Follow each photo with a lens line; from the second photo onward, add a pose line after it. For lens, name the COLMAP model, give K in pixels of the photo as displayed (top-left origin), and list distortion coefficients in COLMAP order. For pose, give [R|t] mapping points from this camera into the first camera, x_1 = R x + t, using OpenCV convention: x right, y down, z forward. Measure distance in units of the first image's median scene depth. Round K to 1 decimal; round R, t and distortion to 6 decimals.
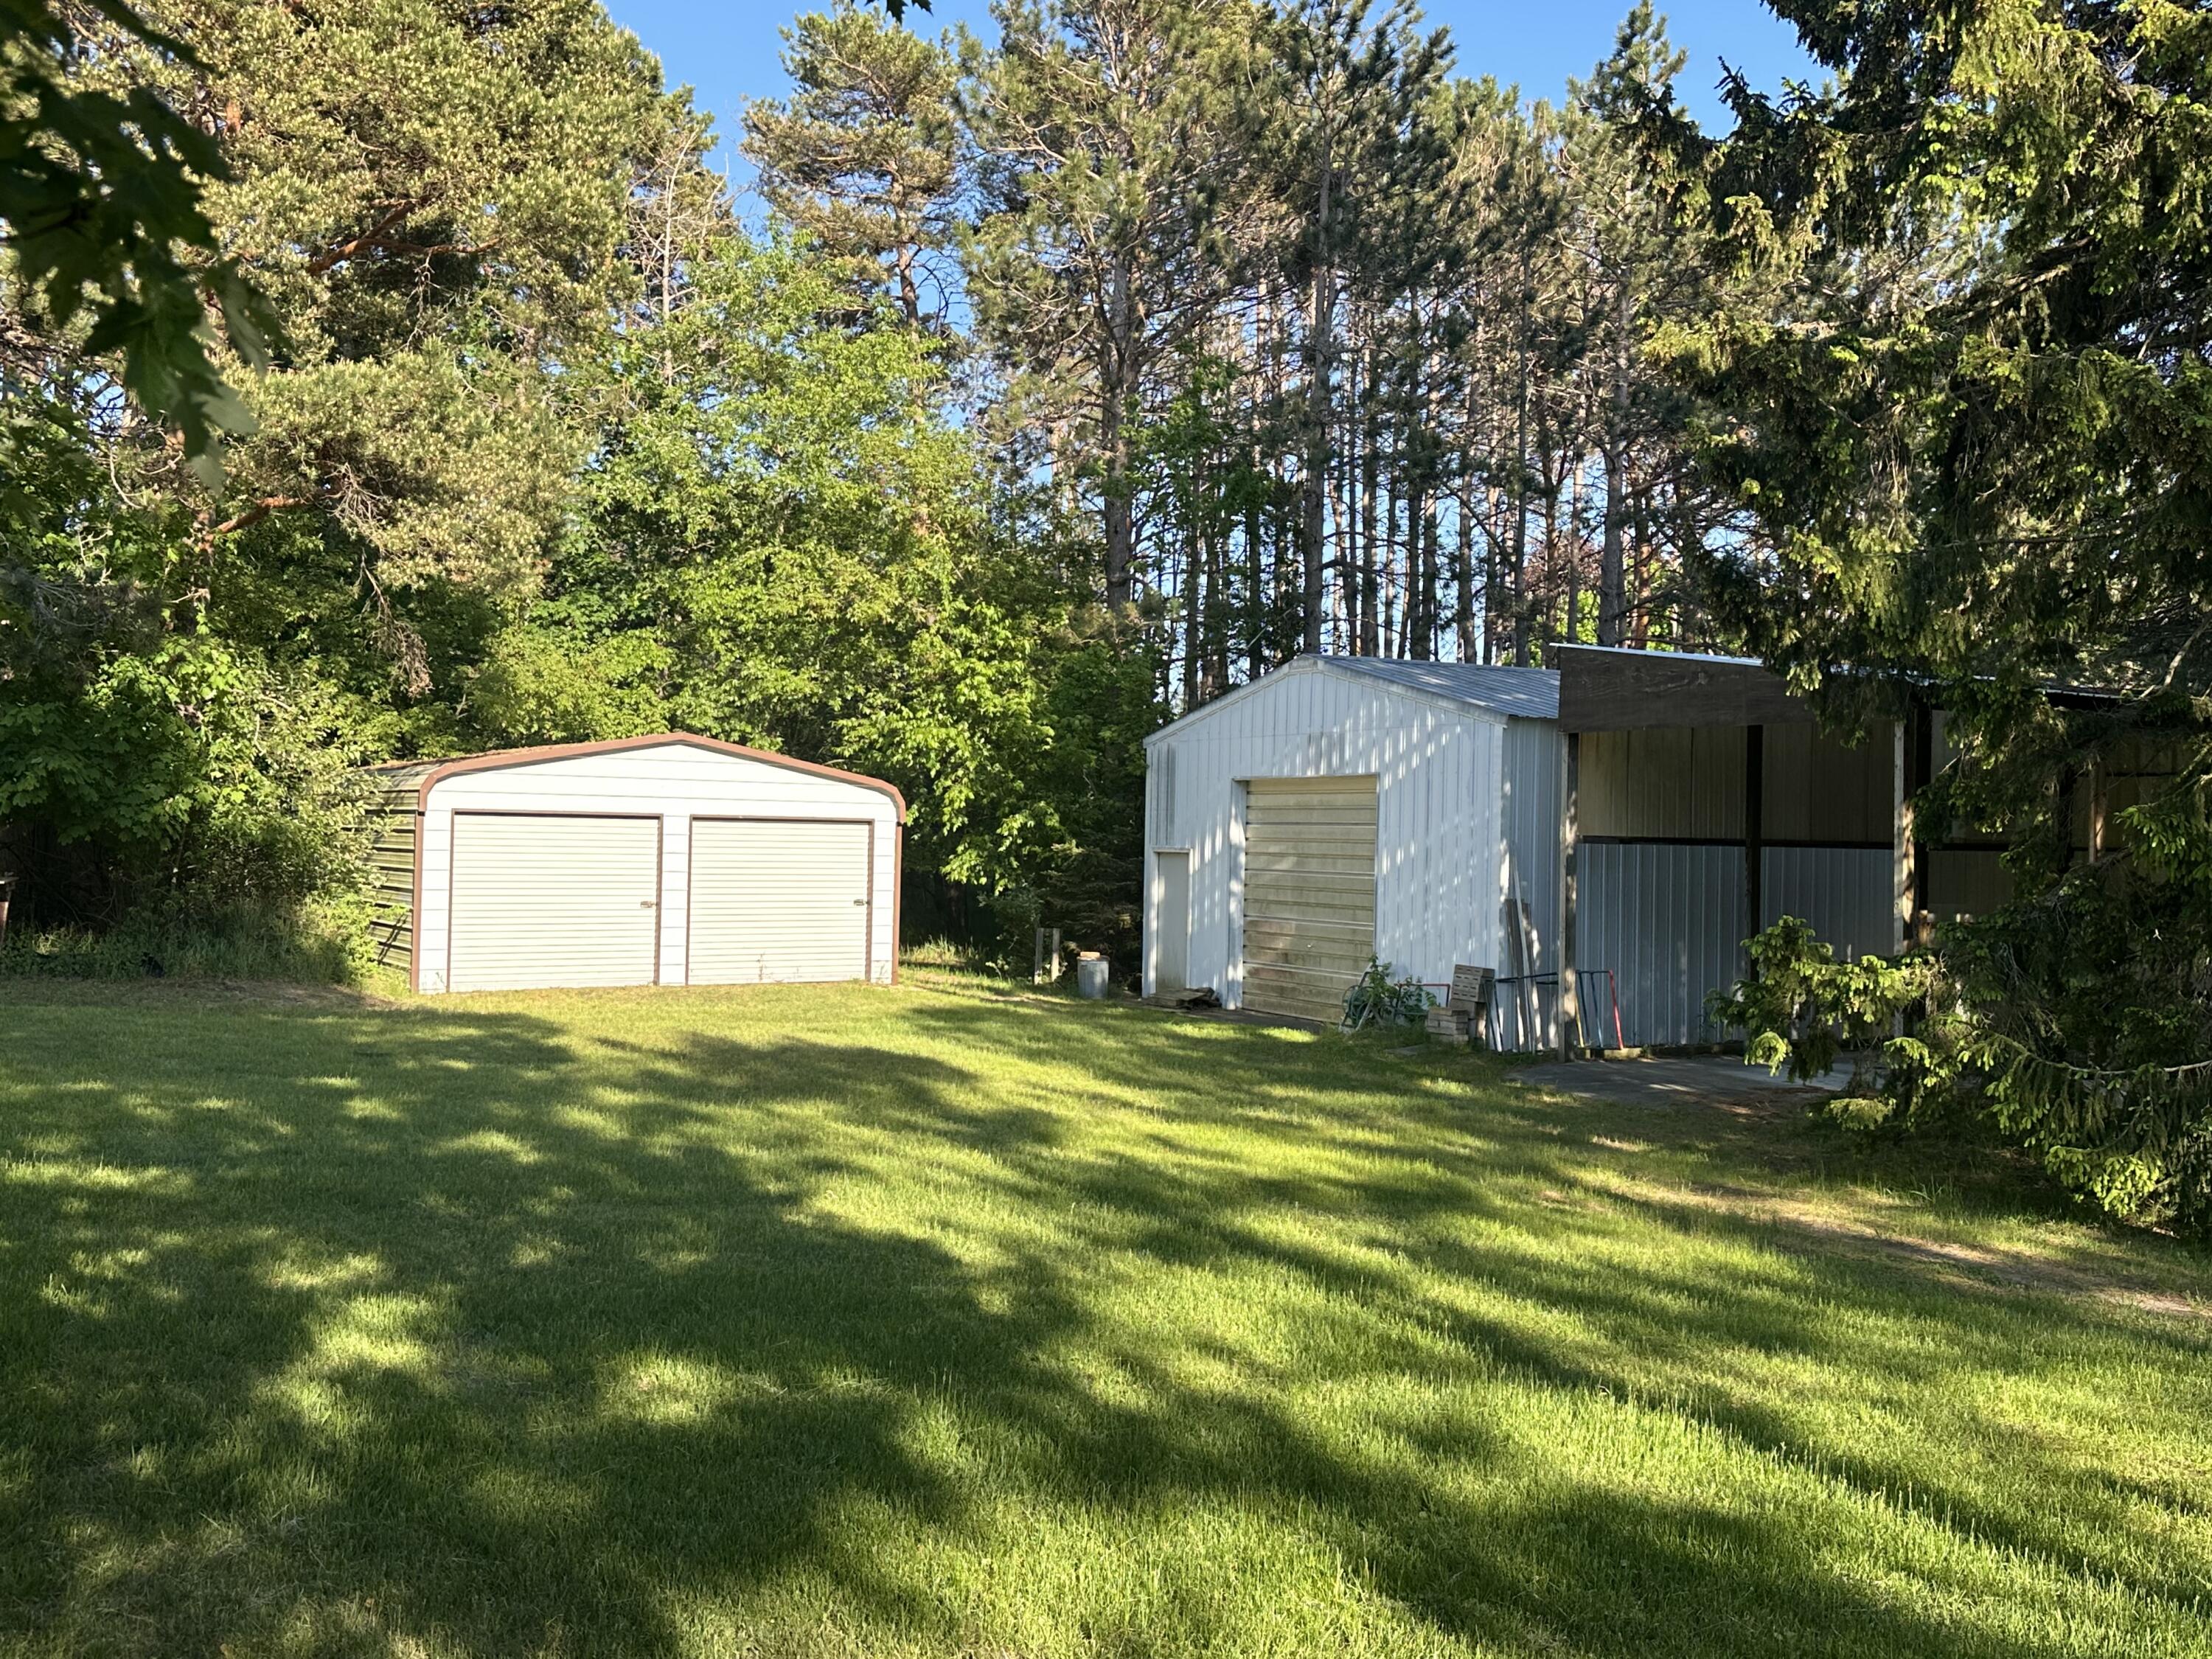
lens RADIAL K [[1990.4, 0, 1106.0], [0, 1990.4, 829.5], [0, 0, 1]] dist [0.092405, 0.000175]
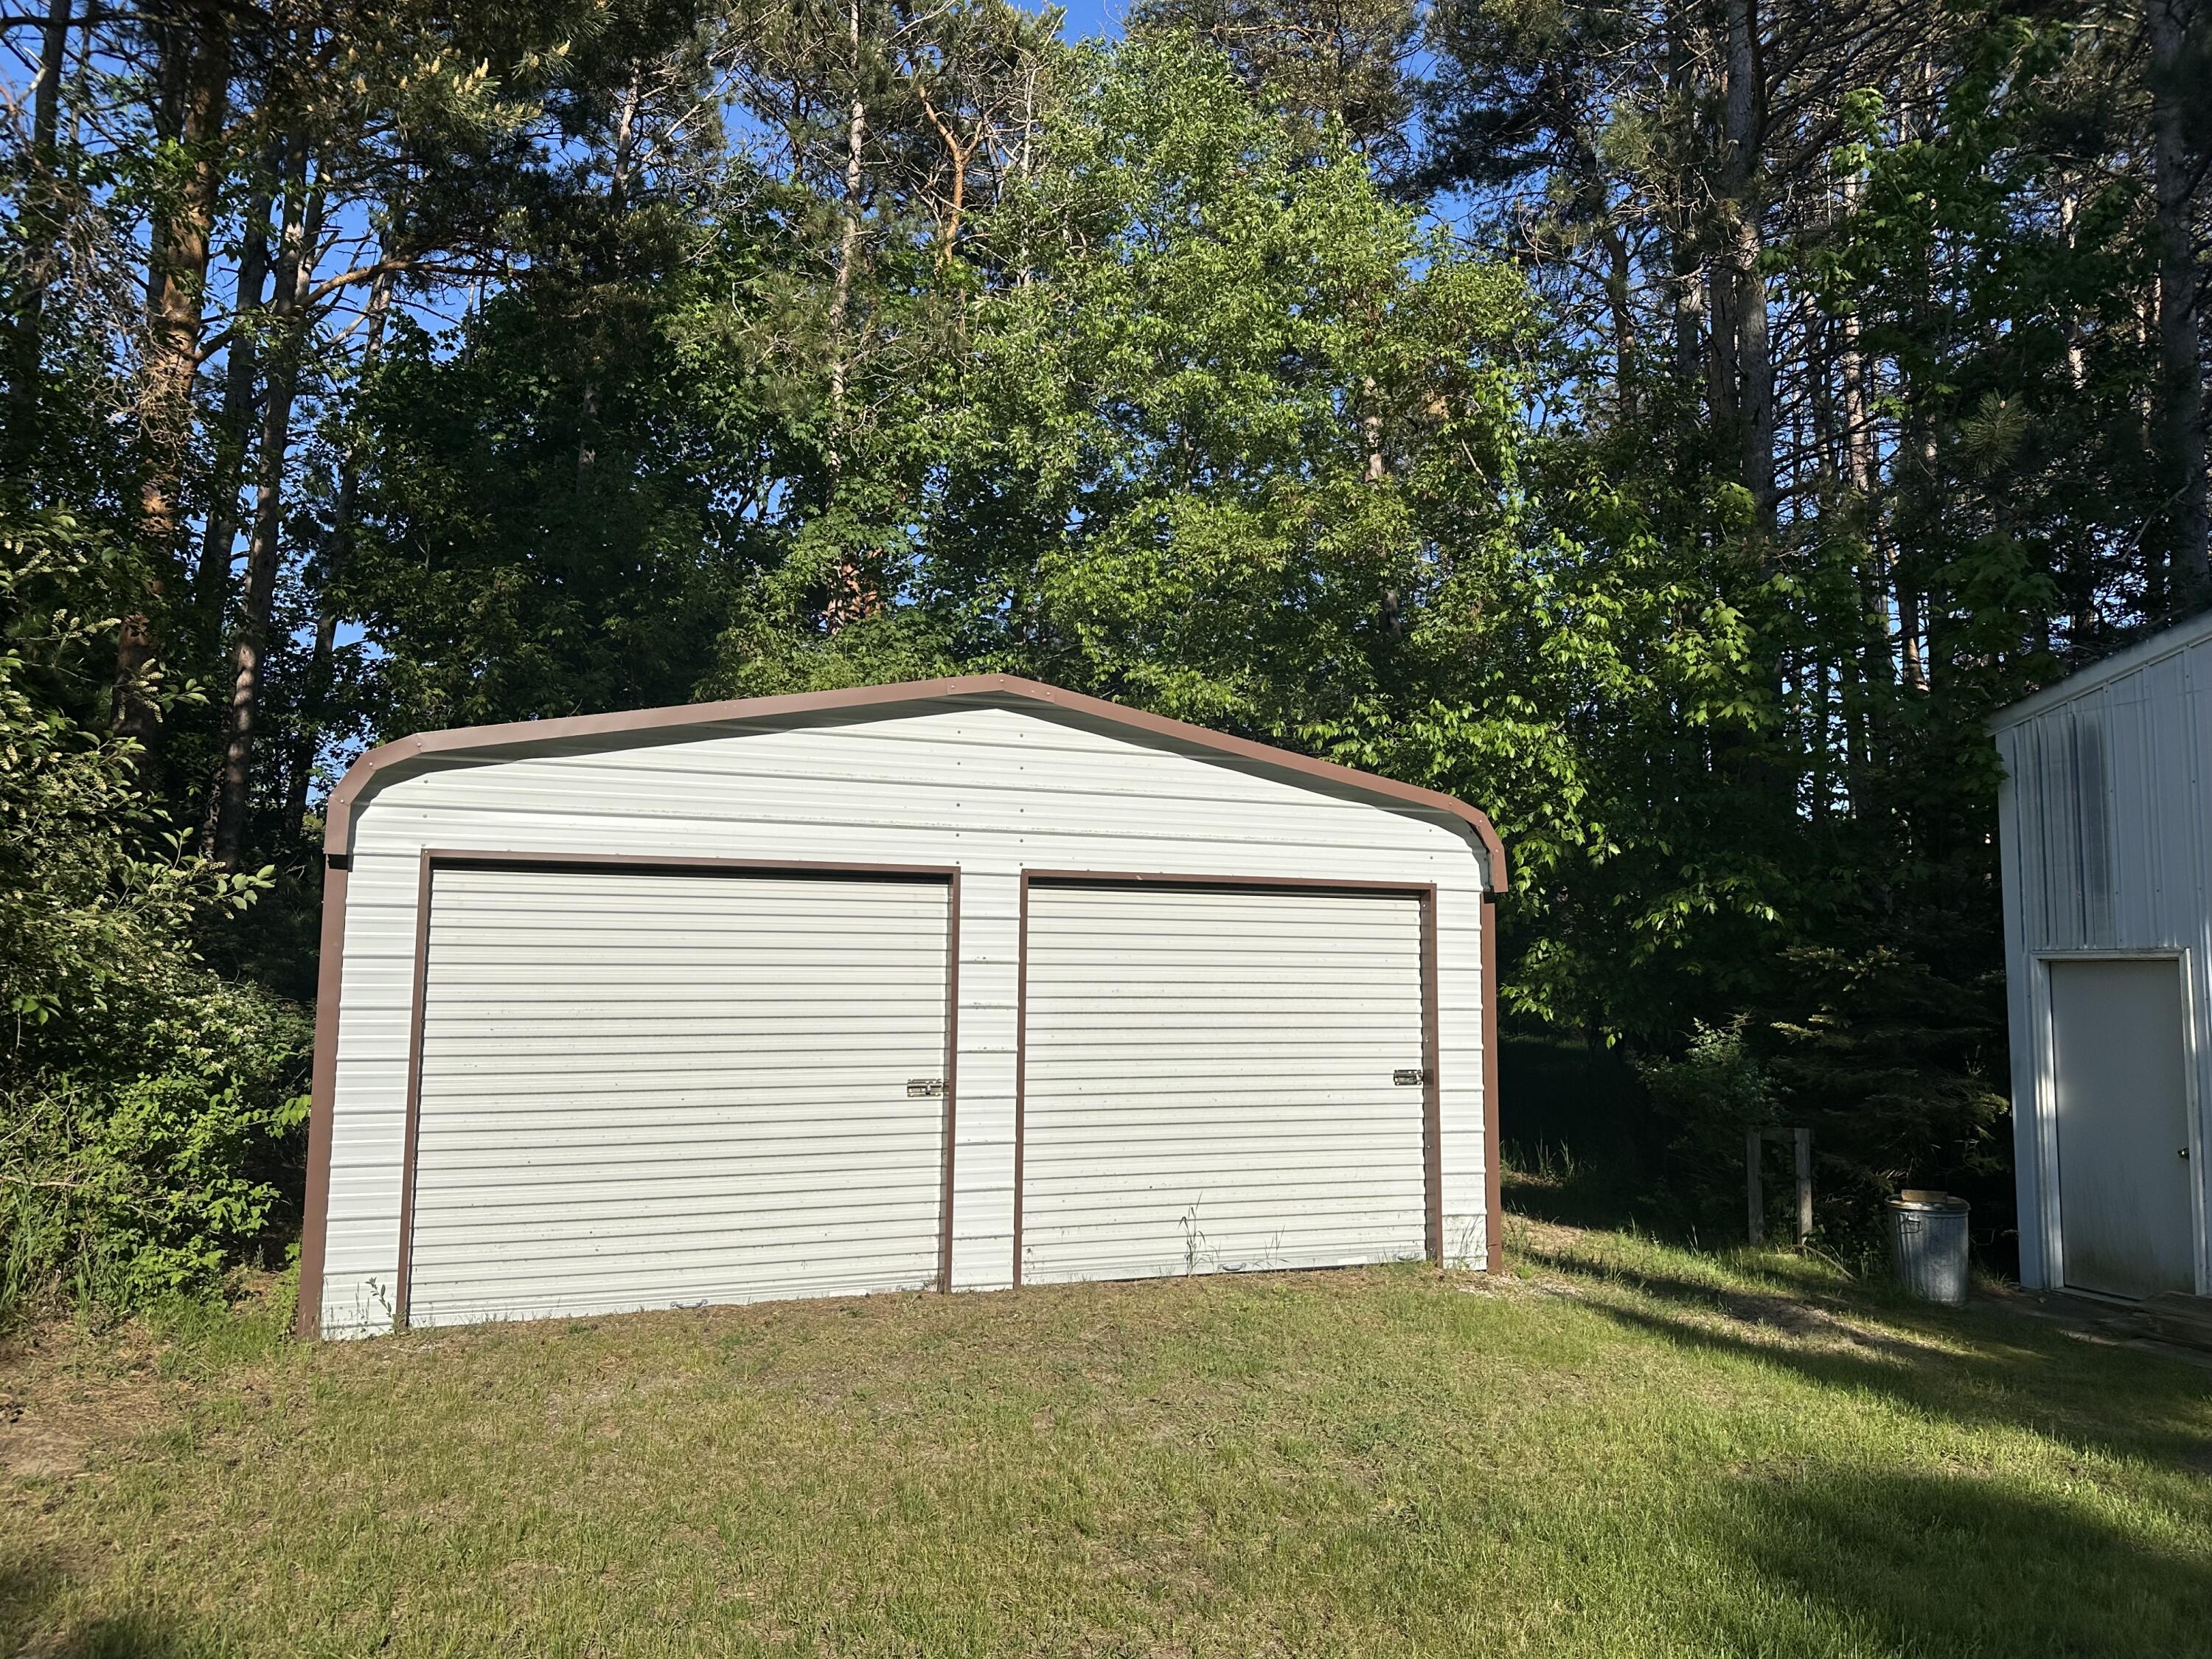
lens RADIAL K [[1615.2, 0, 1106.0], [0, 1615.2, 829.5], [0, 0, 1]] dist [0.002189, 0.000730]
pose [[0.982595, -0.027891, -0.183653, -0.128643], [0.010511, 0.995428, -0.094937, 0.016312], [0.185461, 0.091354, 0.978396, 0.671565]]
